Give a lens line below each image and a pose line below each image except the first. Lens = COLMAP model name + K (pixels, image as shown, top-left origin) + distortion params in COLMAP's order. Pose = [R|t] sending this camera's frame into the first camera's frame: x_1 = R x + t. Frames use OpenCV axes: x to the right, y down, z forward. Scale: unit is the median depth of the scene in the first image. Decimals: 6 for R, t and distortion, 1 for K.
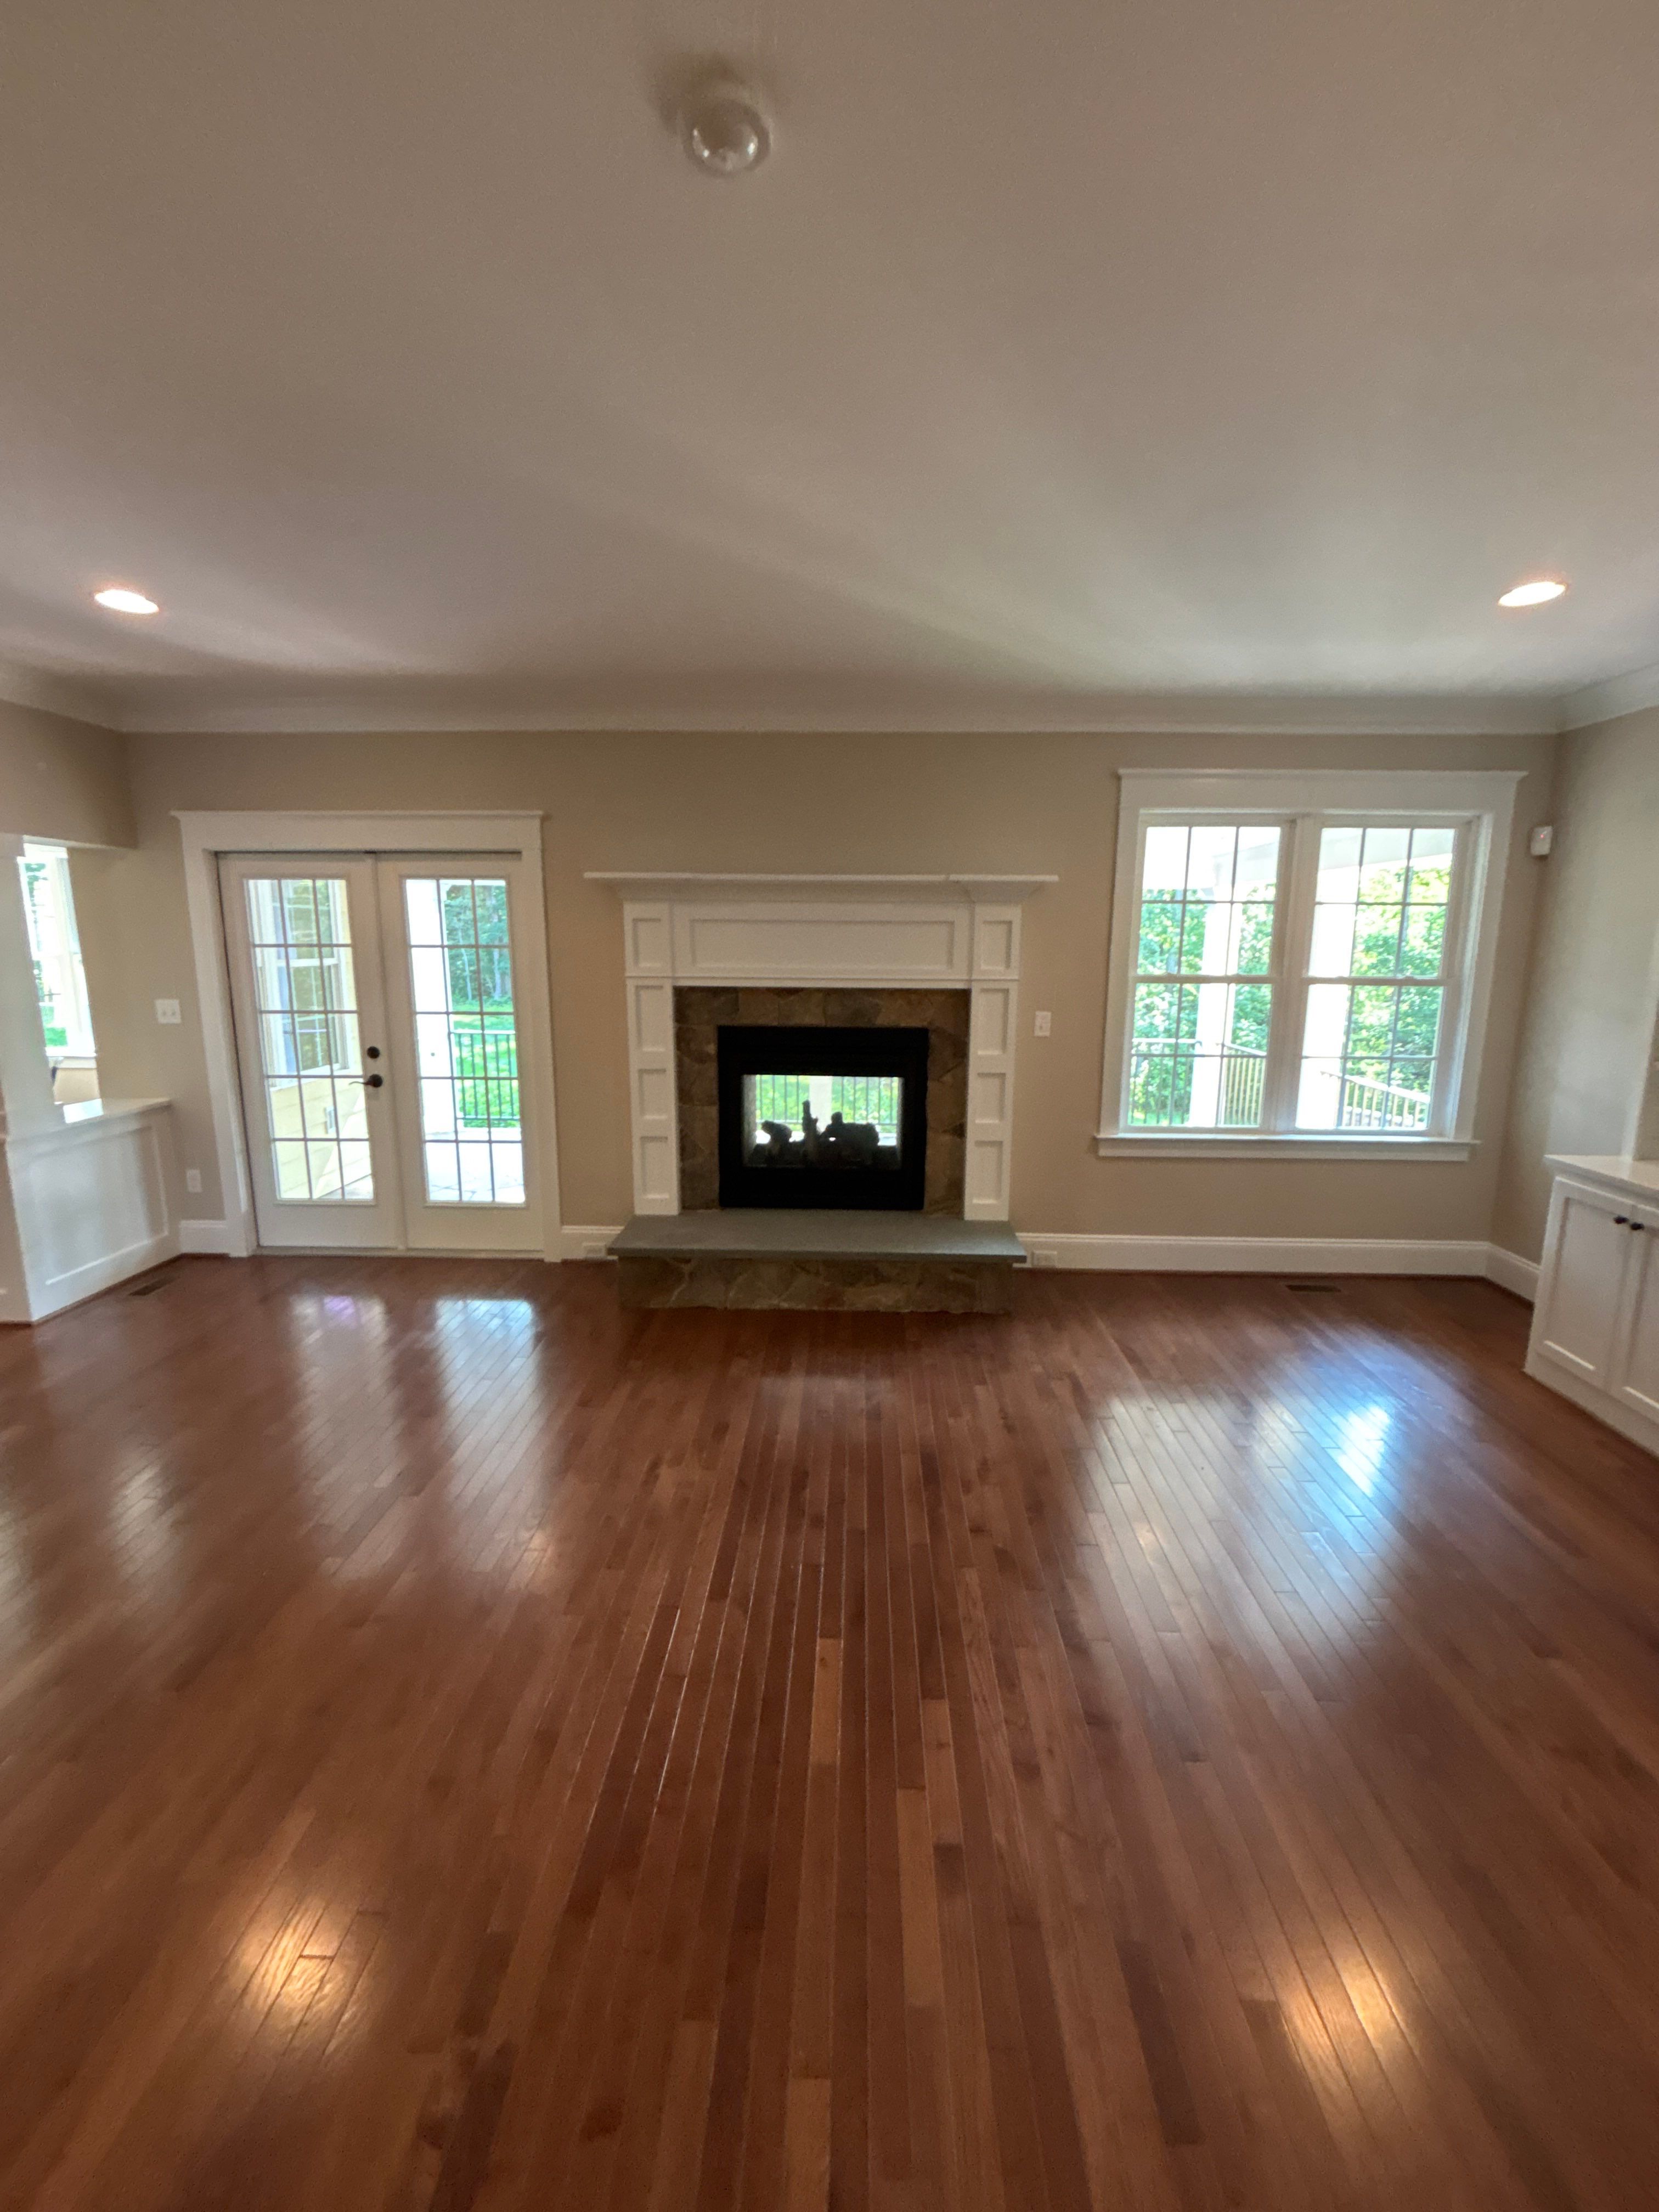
lens RADIAL K [[906.5, 0, 829.5], [0, 906.5, 1106.0], [0, 0, 1]] dist [-0.001346, -0.000180]
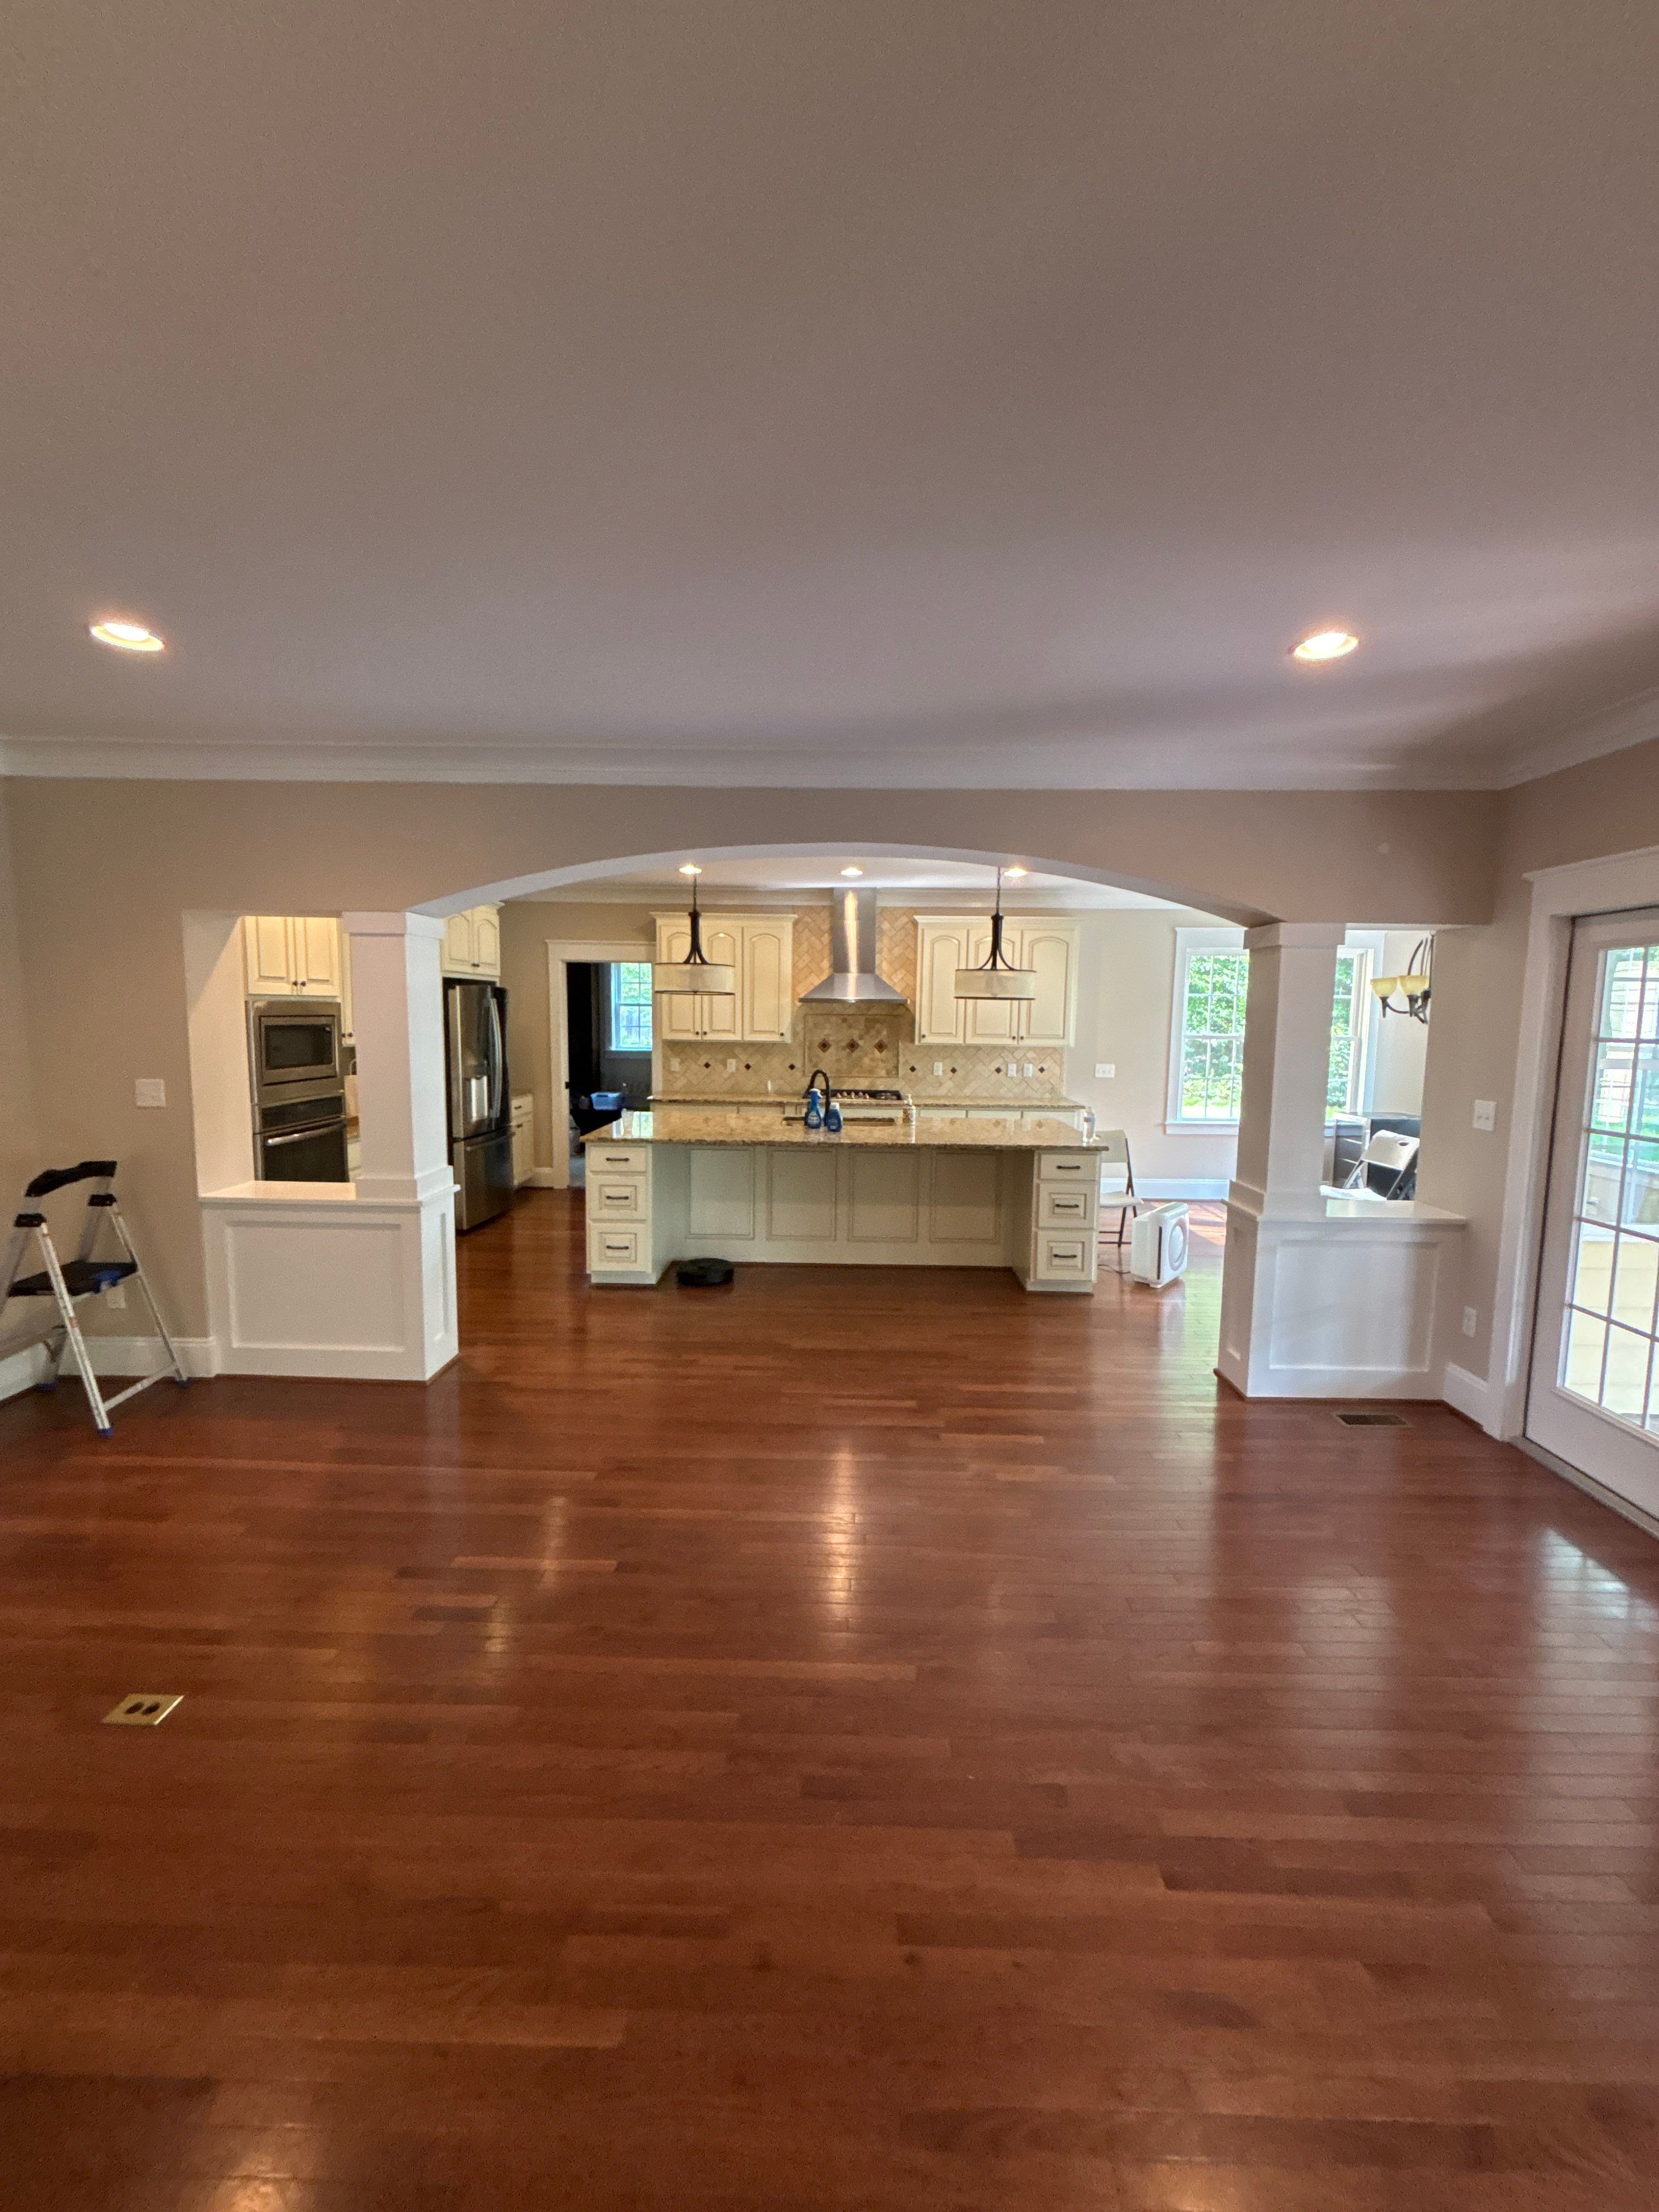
lens RADIAL K [[875.6, 0, 829.5], [0, 875.6, 1106.0], [0, 0, 1]] dist [0.000168, 0.000016]
pose [[0.017249, 0.095298, -0.995299, 0.057324], [-0.189366, 0.977742, 0.090335, -0.071404], [0.981755, 0.186917, 0.034911, 0.379230]]
